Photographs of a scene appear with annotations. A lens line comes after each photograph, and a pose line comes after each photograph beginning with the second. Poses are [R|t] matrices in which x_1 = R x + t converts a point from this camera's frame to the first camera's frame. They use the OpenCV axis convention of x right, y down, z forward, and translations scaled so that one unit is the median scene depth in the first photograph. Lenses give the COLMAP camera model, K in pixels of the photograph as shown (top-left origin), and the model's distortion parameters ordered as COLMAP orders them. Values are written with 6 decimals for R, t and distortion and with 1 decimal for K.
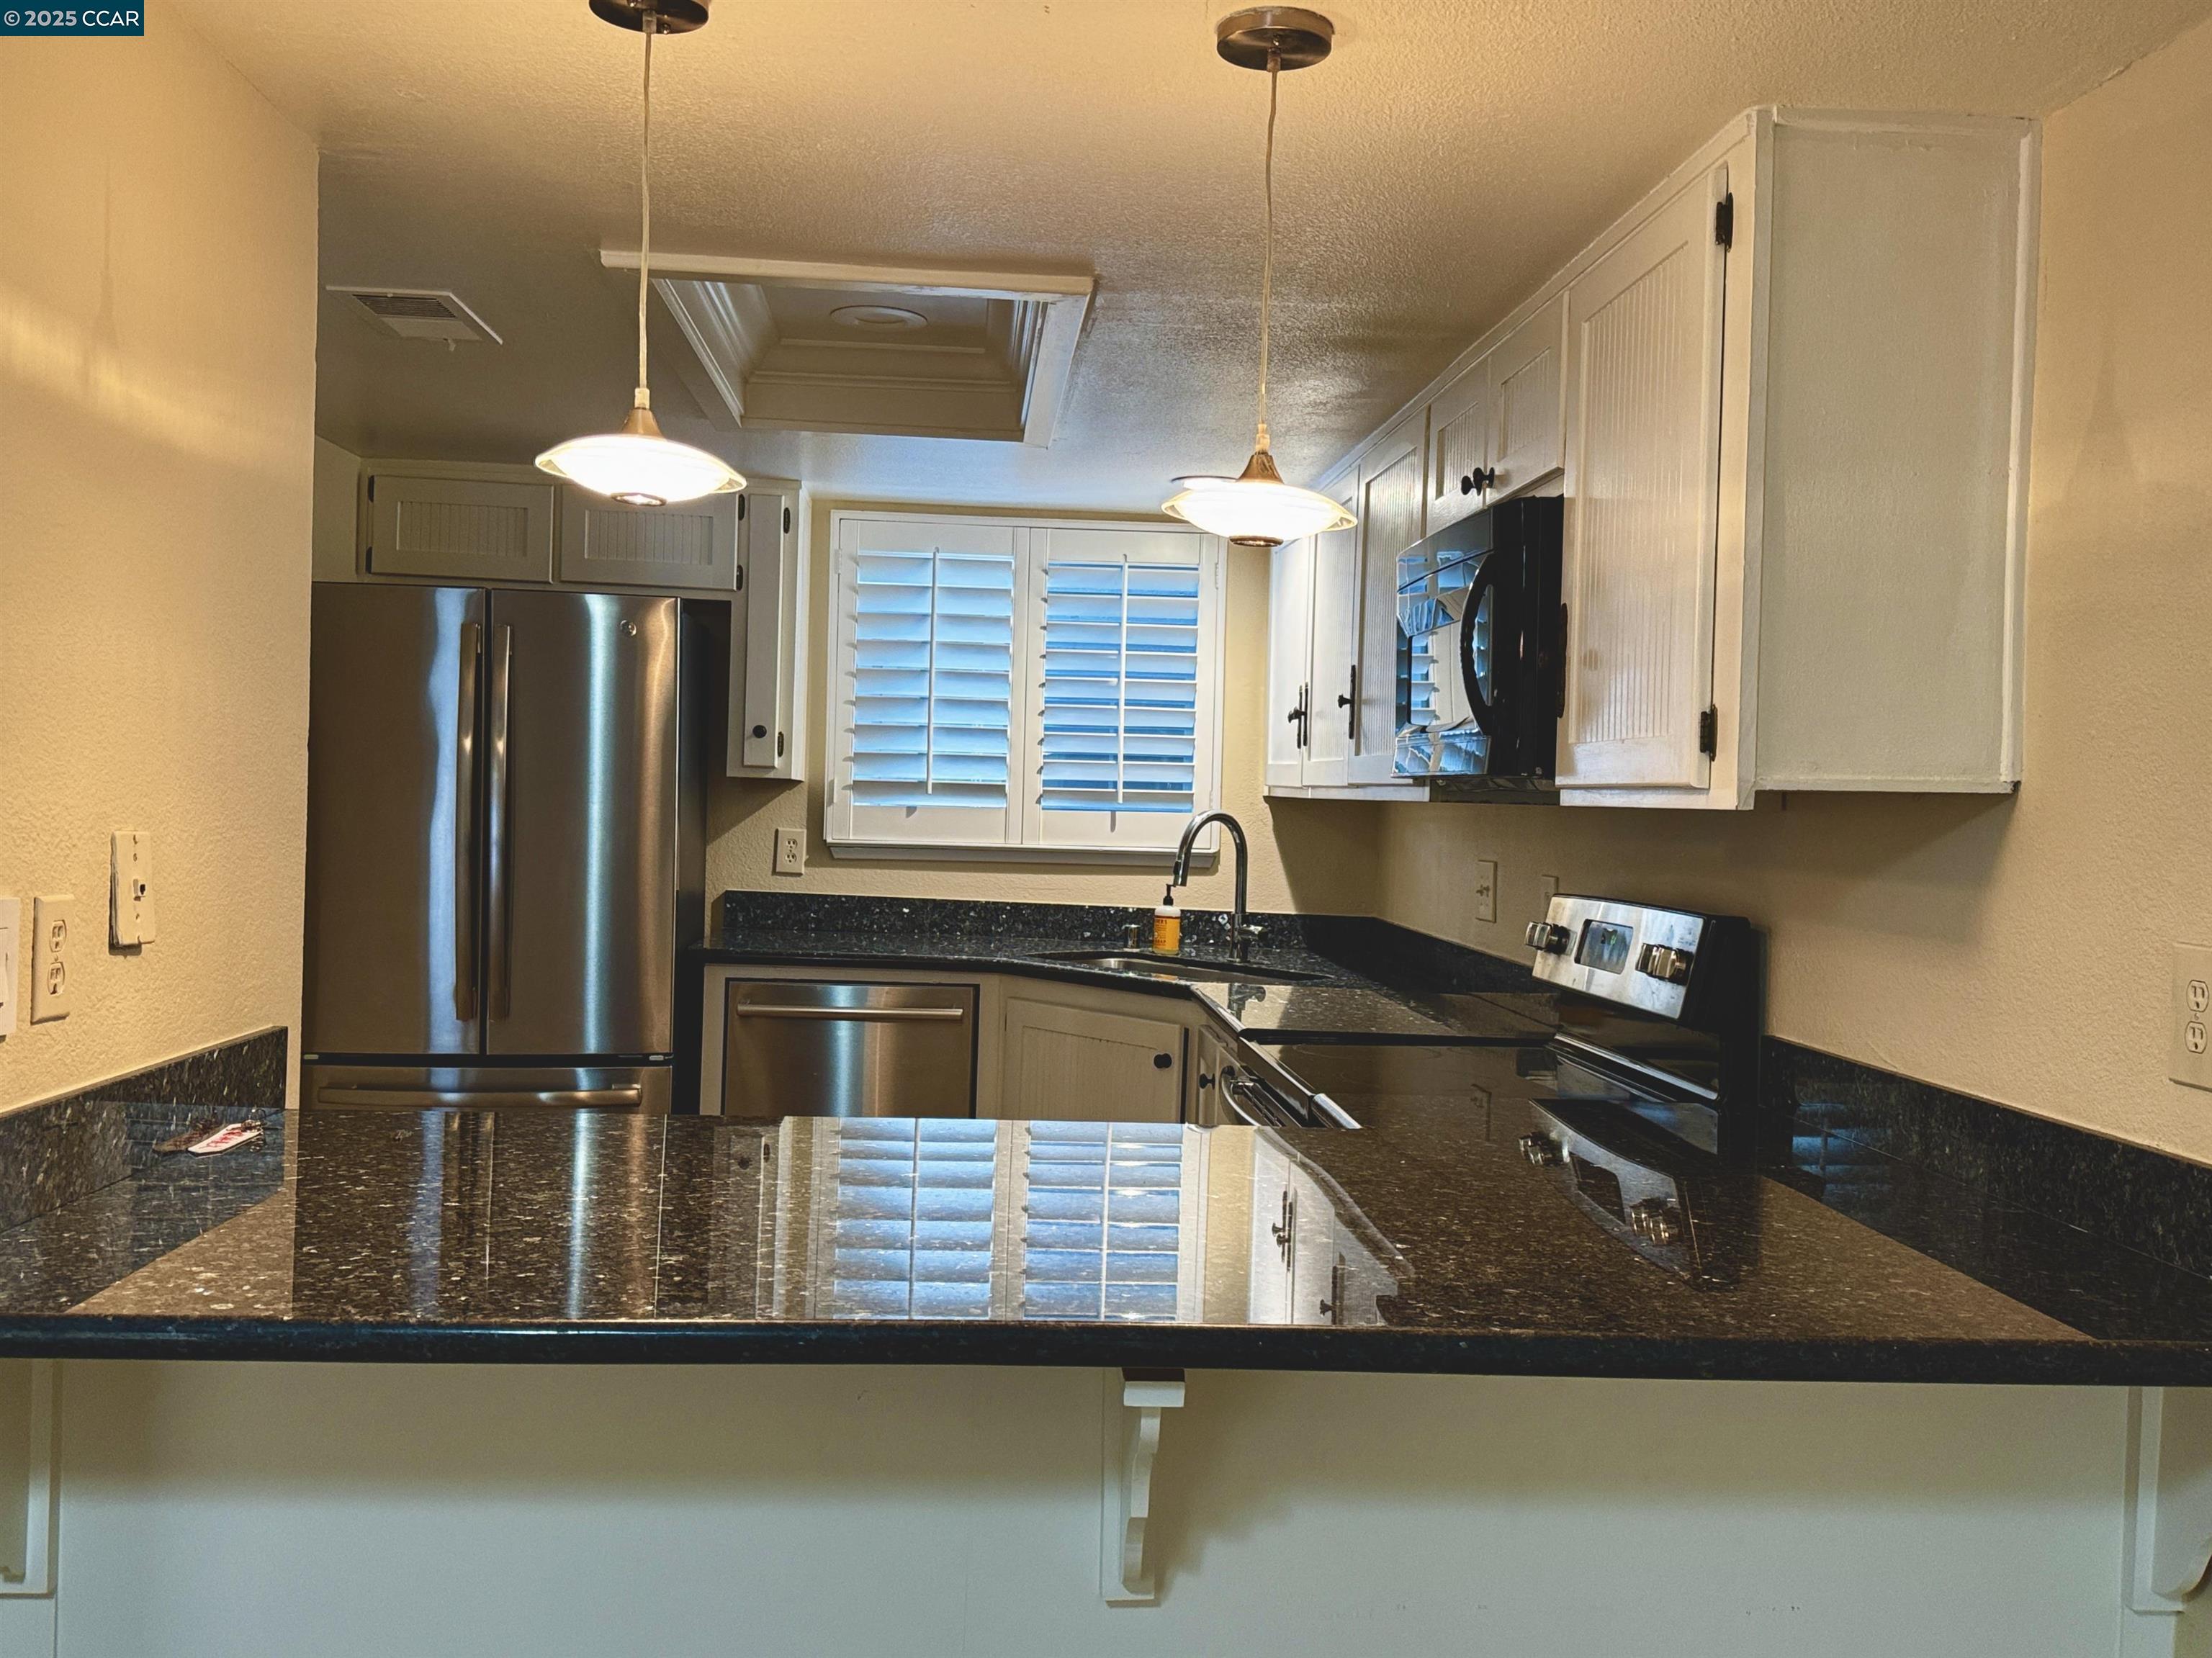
lens RADIAL K [[1871.8, 0, 1106.0], [0, 1871.8, 829.0], [0, 0, 1]] dist [0.000484, 0.000864]
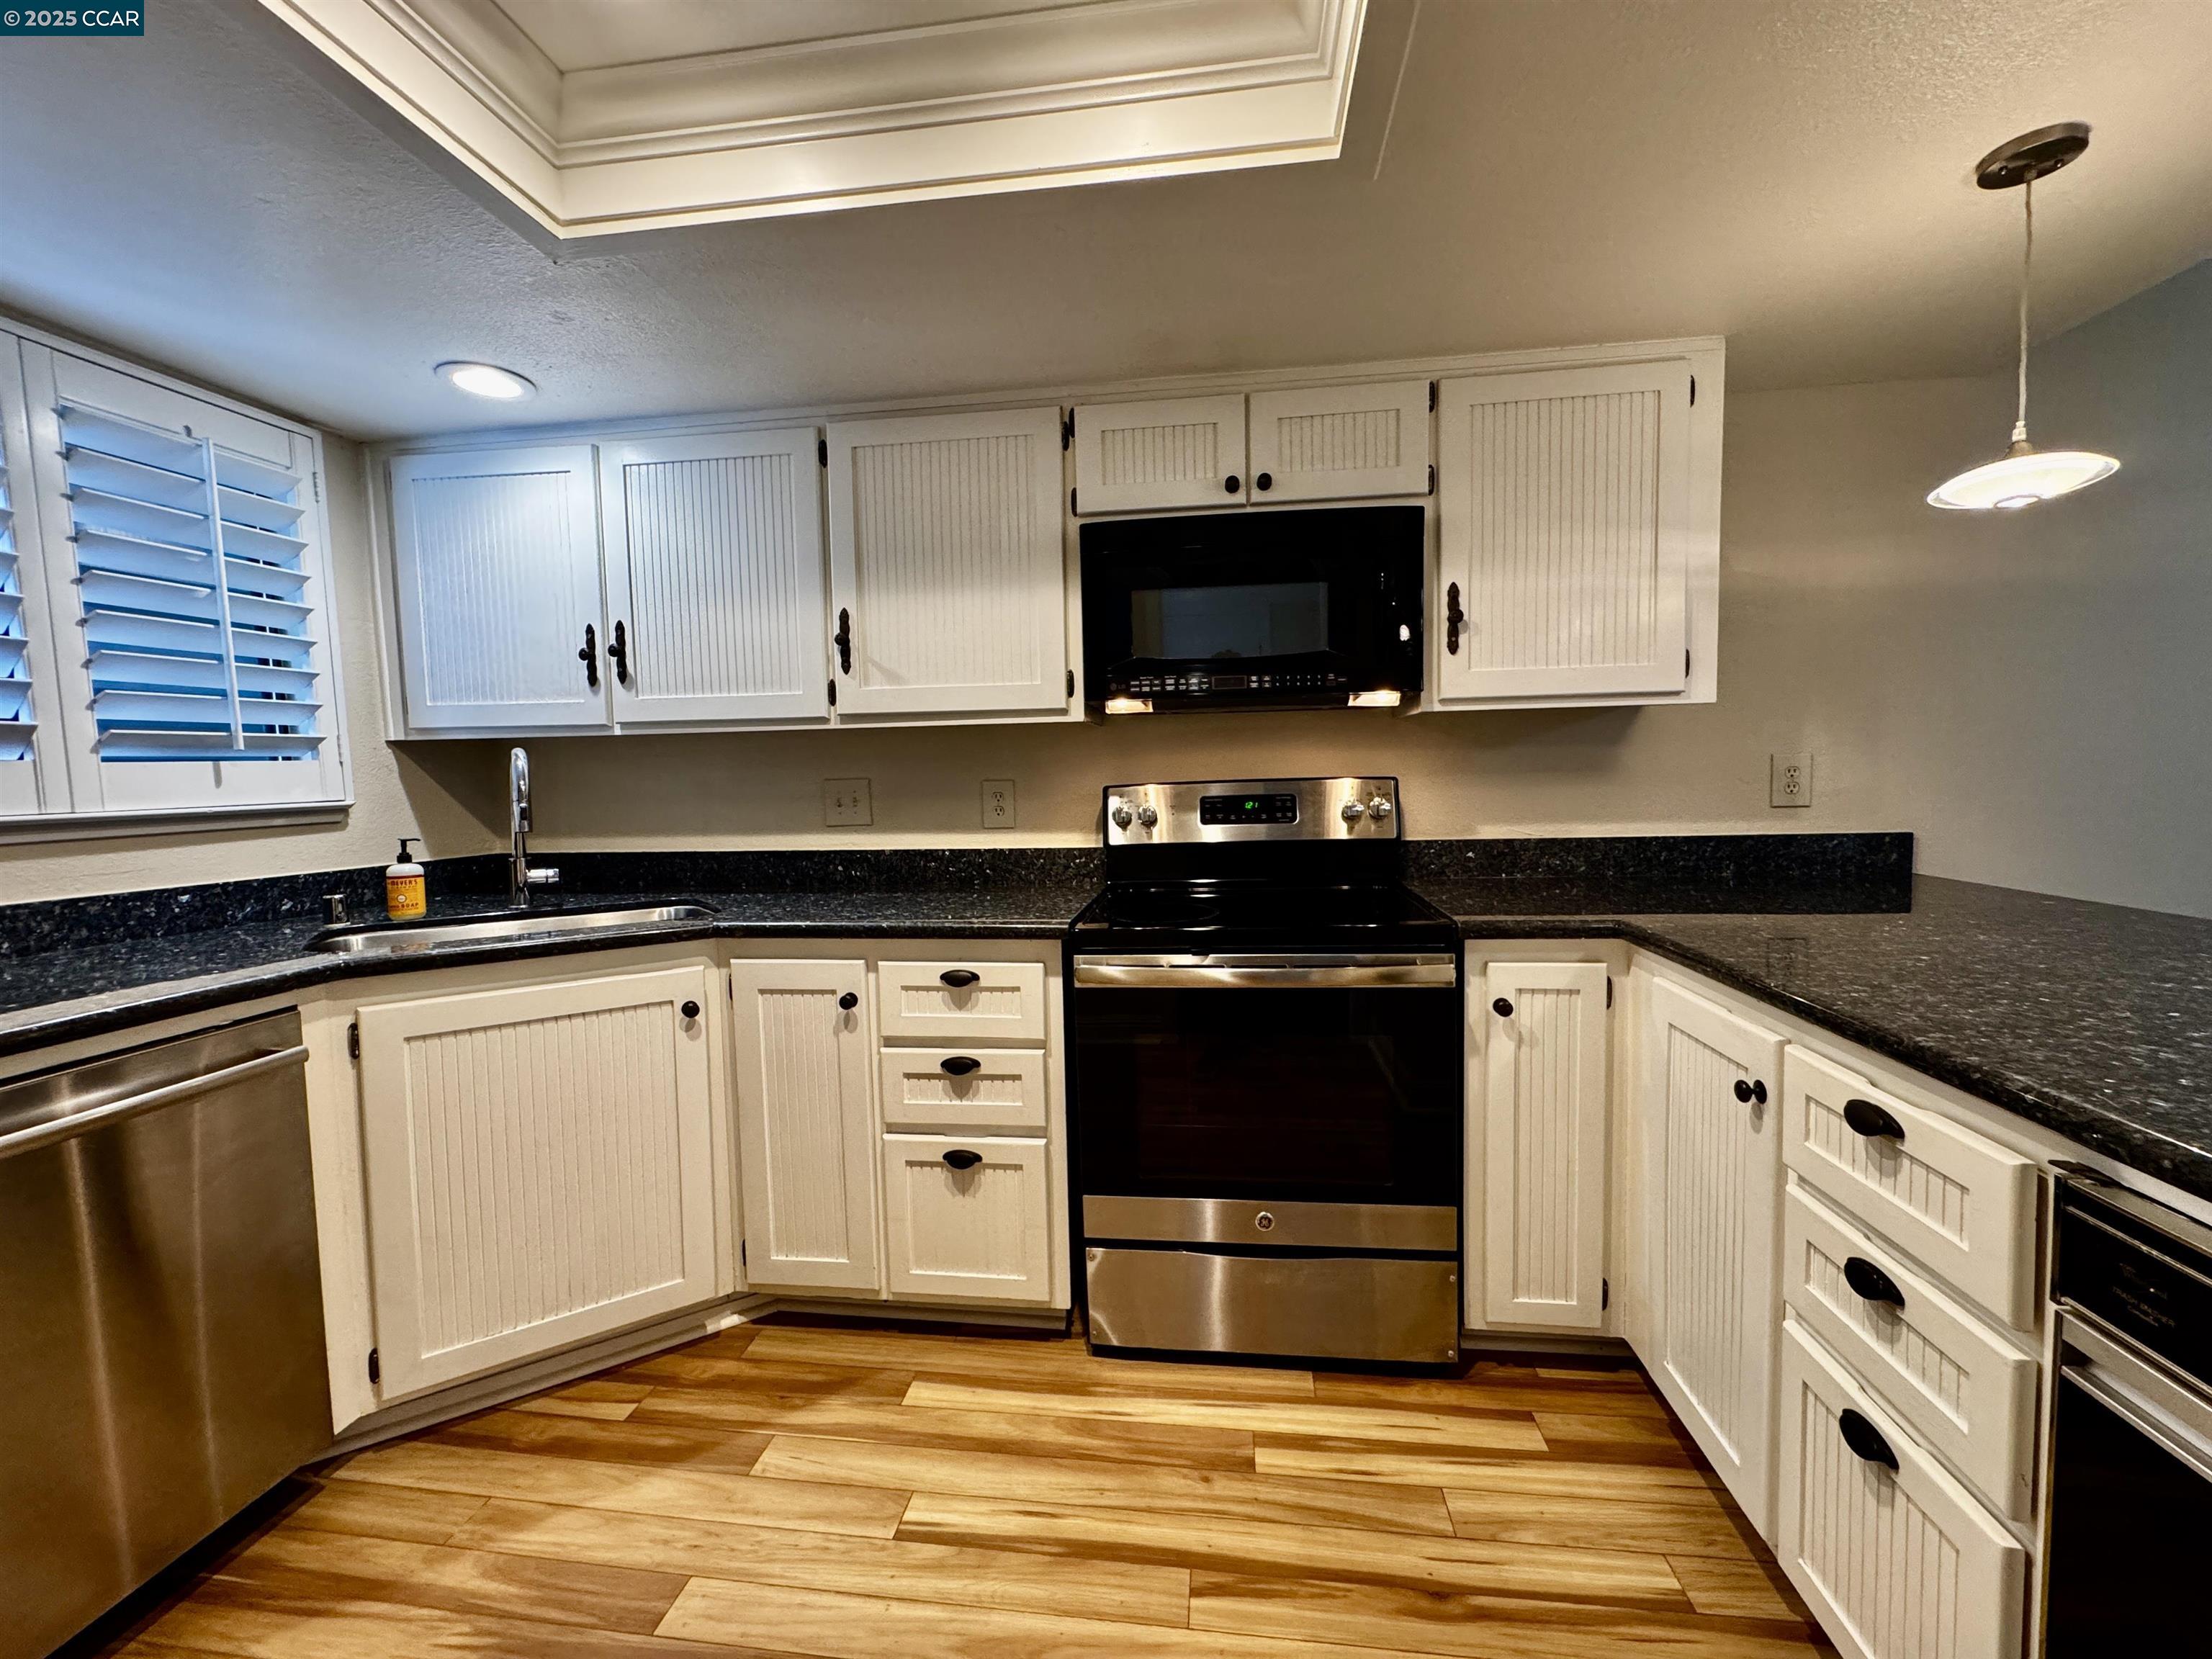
lens RADIAL K [[882.3, 0, 1106.3], [0, 882.3, 824.3], [0, 0, 1]] dist [-0.003605, -0.000005]
pose [[0.208283, -0.098916, 0.973054, -0.283901], [0.046808, 0.994741, 0.091101, 0.000931], [-0.976948, 0.026572, 0.211817, 0.565760]]
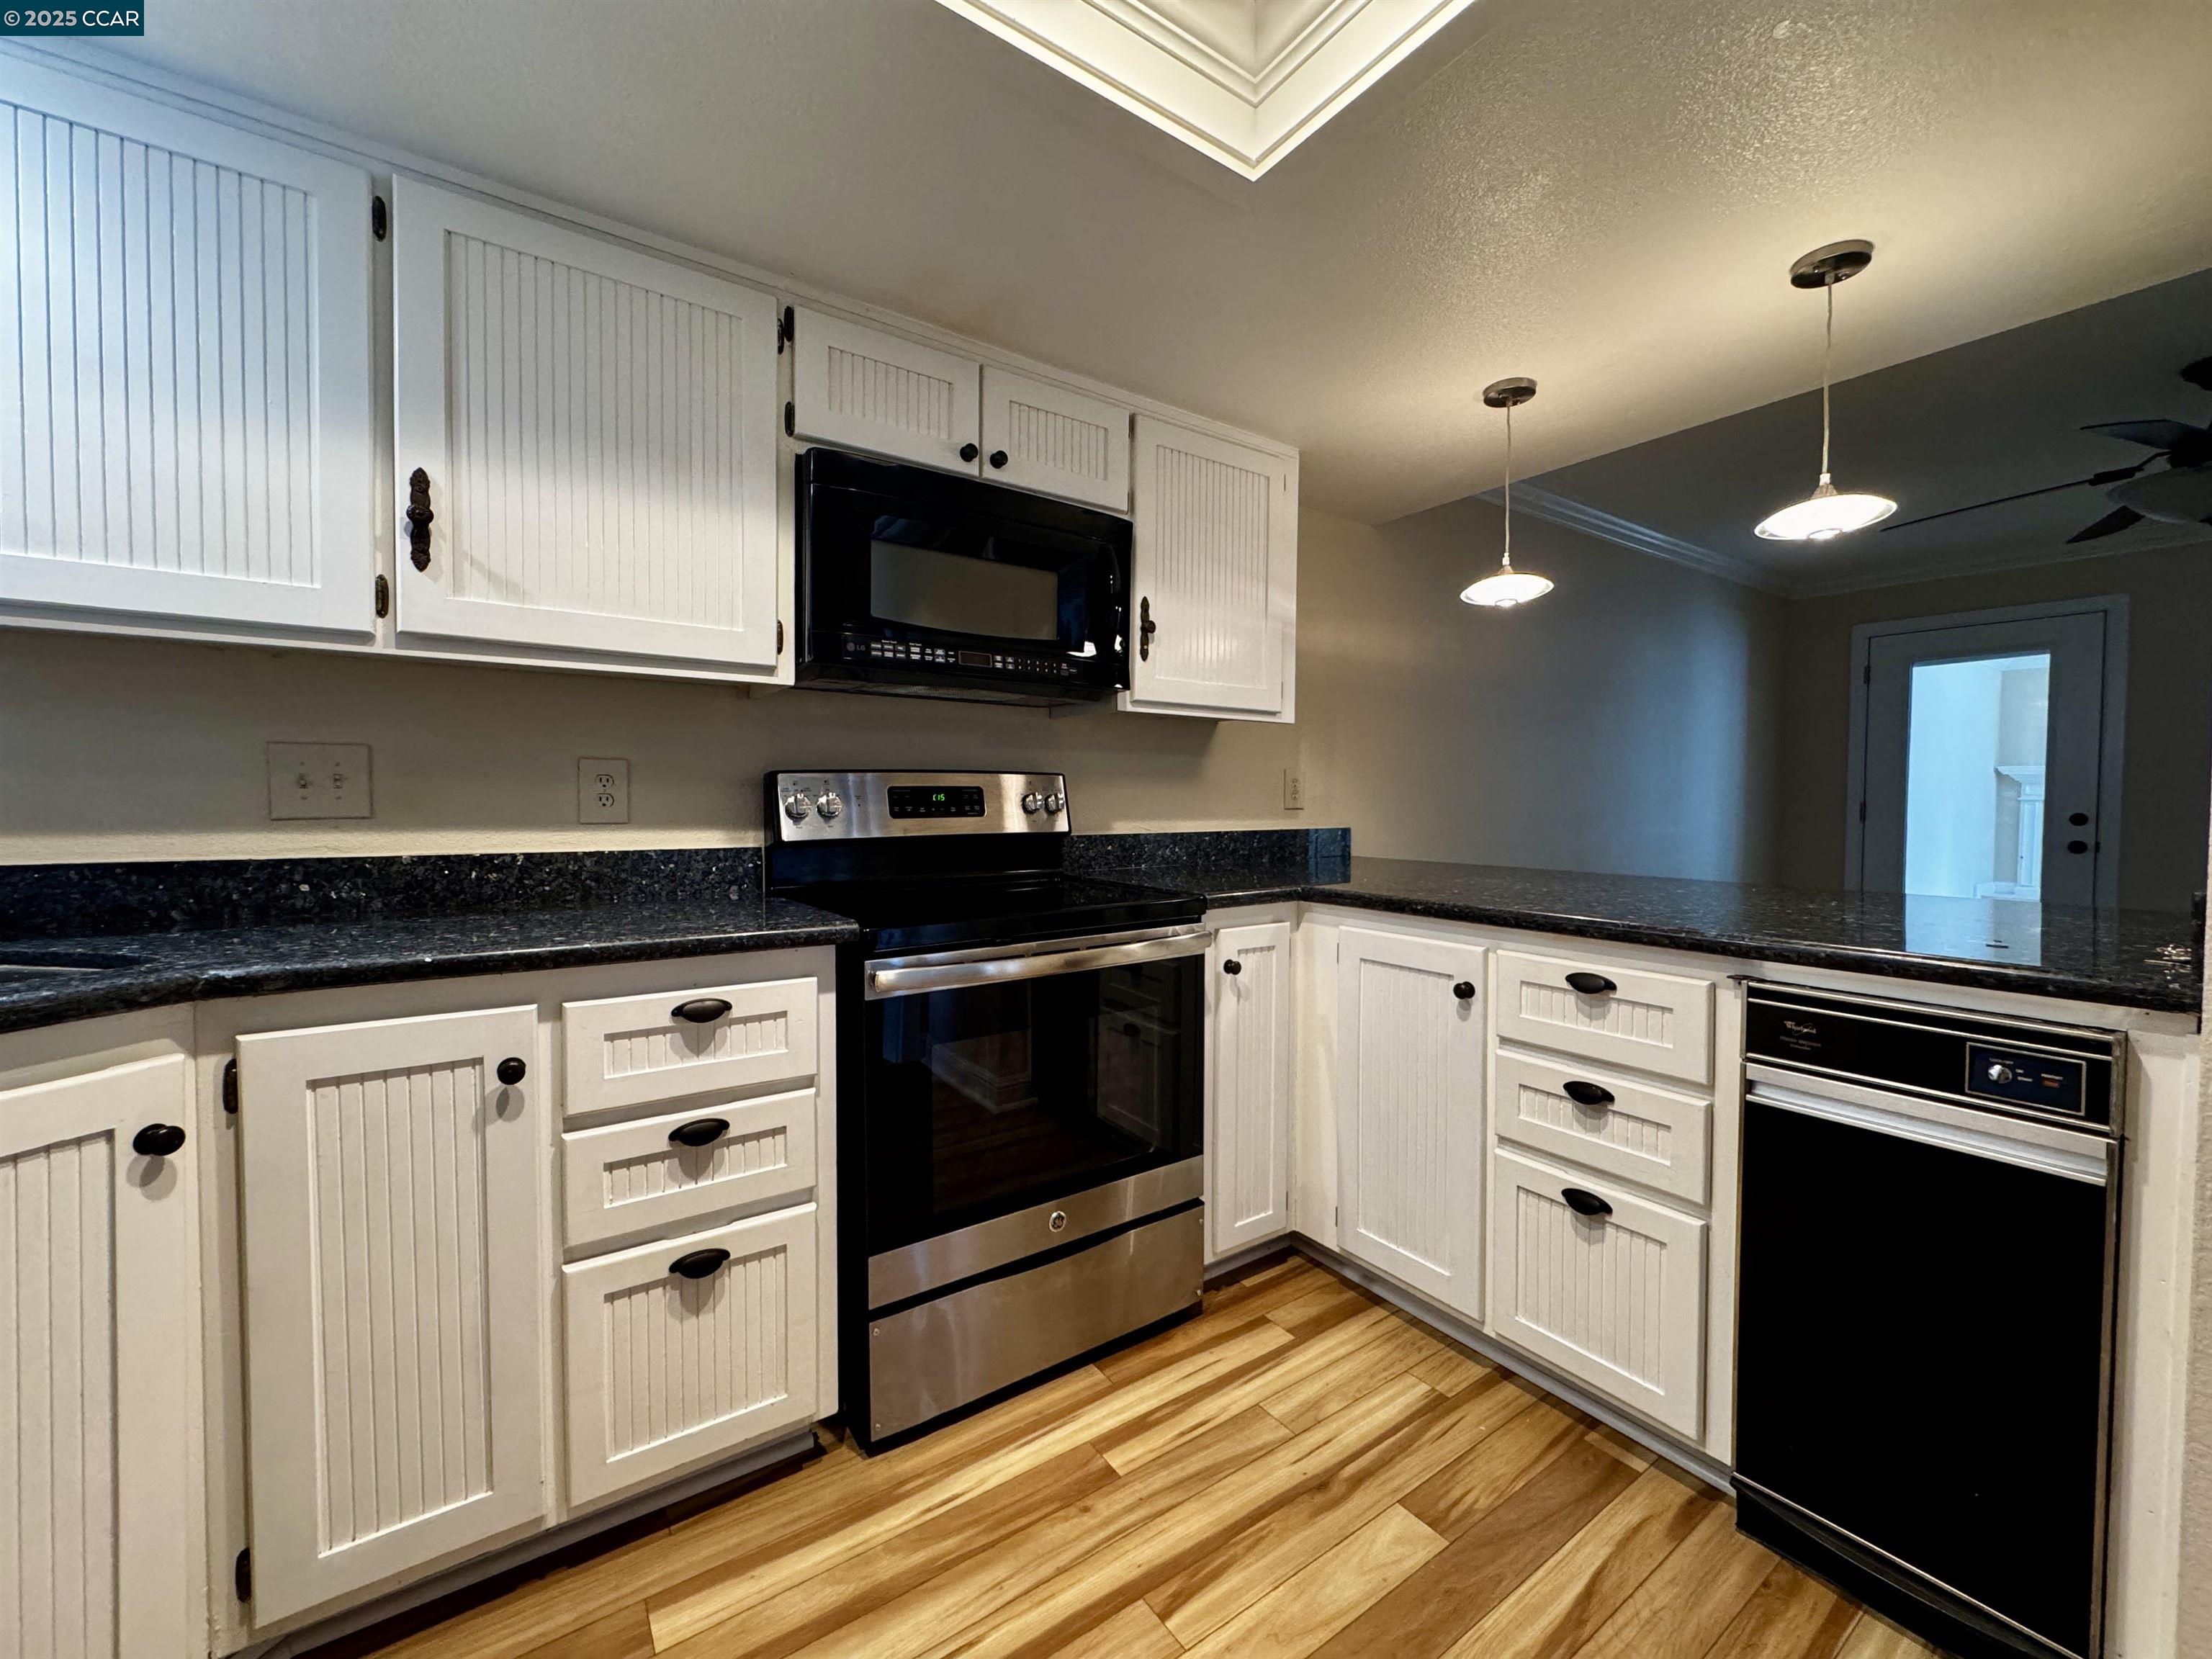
lens RADIAL K [[882.3, 0, 1106.3], [0, 882.3, 824.3], [0, 0, 1]] dist [-0.003605, -0.000005]
pose [[-0.501961, -0.056998, 0.863010, -0.235854], [-0.004776, 0.997994, 0.063135, 0.020865], [-0.864877, 0.027570, -0.501226, 0.725529]]
